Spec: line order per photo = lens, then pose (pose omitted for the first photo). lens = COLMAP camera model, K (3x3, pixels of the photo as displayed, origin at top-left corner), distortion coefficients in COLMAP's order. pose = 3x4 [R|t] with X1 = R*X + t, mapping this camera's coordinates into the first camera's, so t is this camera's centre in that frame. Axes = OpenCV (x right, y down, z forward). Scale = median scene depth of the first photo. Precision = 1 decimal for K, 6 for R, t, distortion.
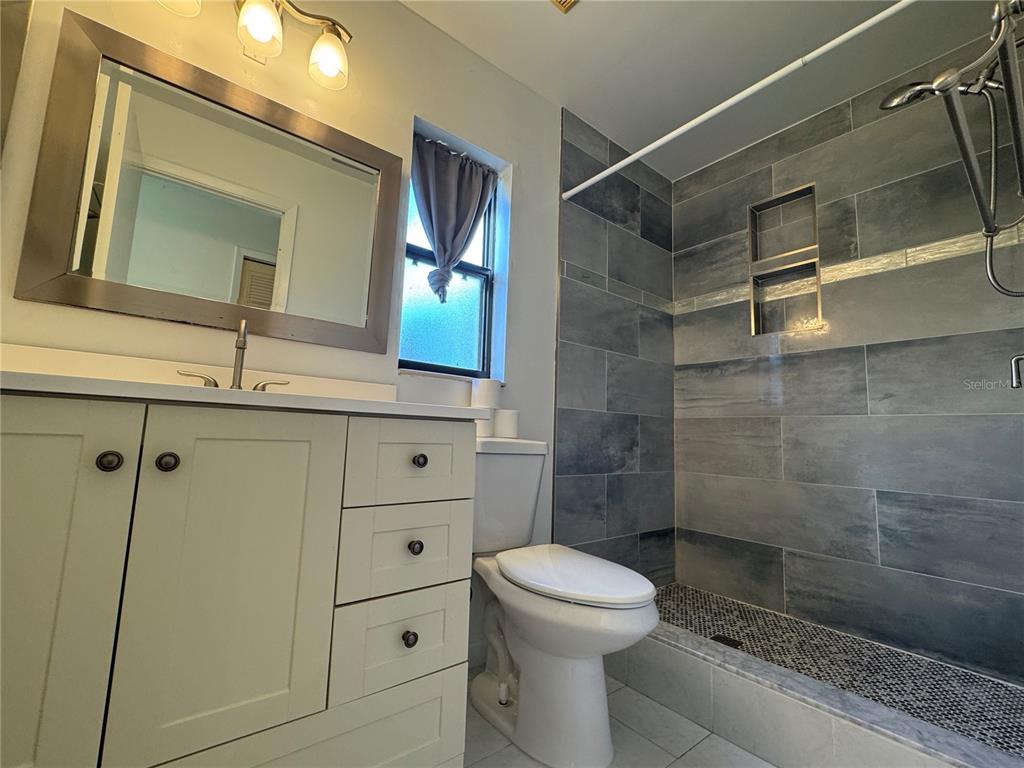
lens RADIAL K [[443.9, 0, 513.0], [0, 443.9, 384.2], [0, 0, 1]] dist [-0.003572, 0.001670]
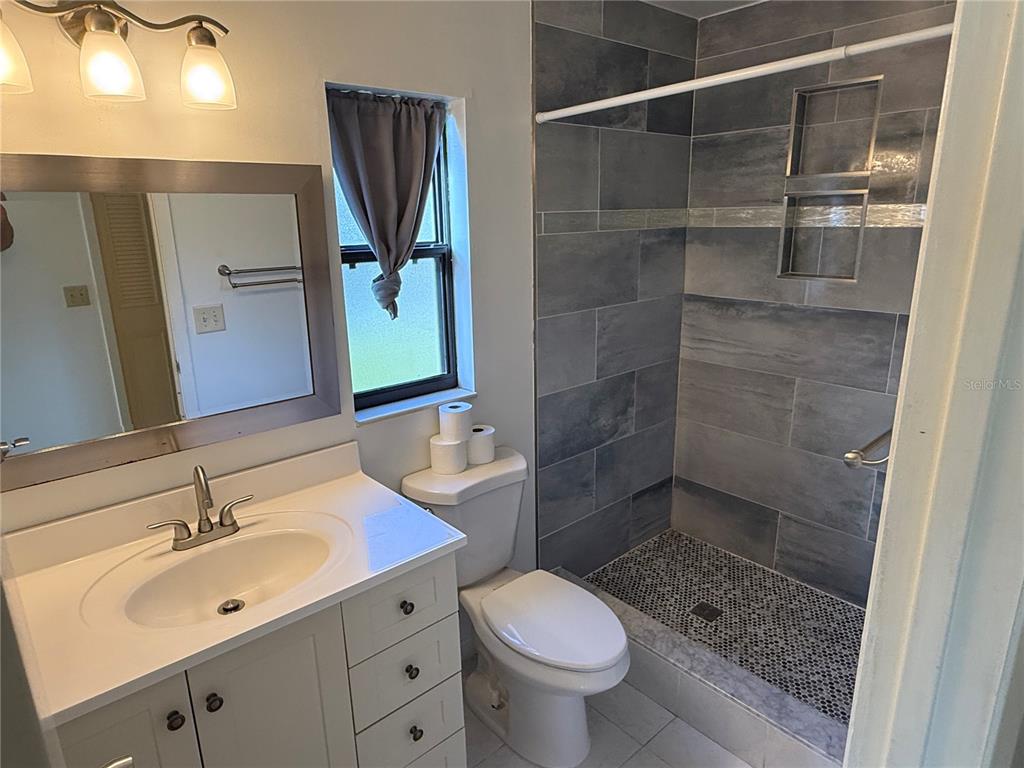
lens RADIAL K [[618.3, 0, 510.9], [0, 618.3, 382.2], [0, 0, 1]] dist [0.002328, -0.000345]
pose [[0.997803, -0.061599, 0.024376, 0.019484], [0.048002, 0.925868, 0.374785, -0.422764], [-0.045655, -0.372791, 0.926791, -0.101893]]
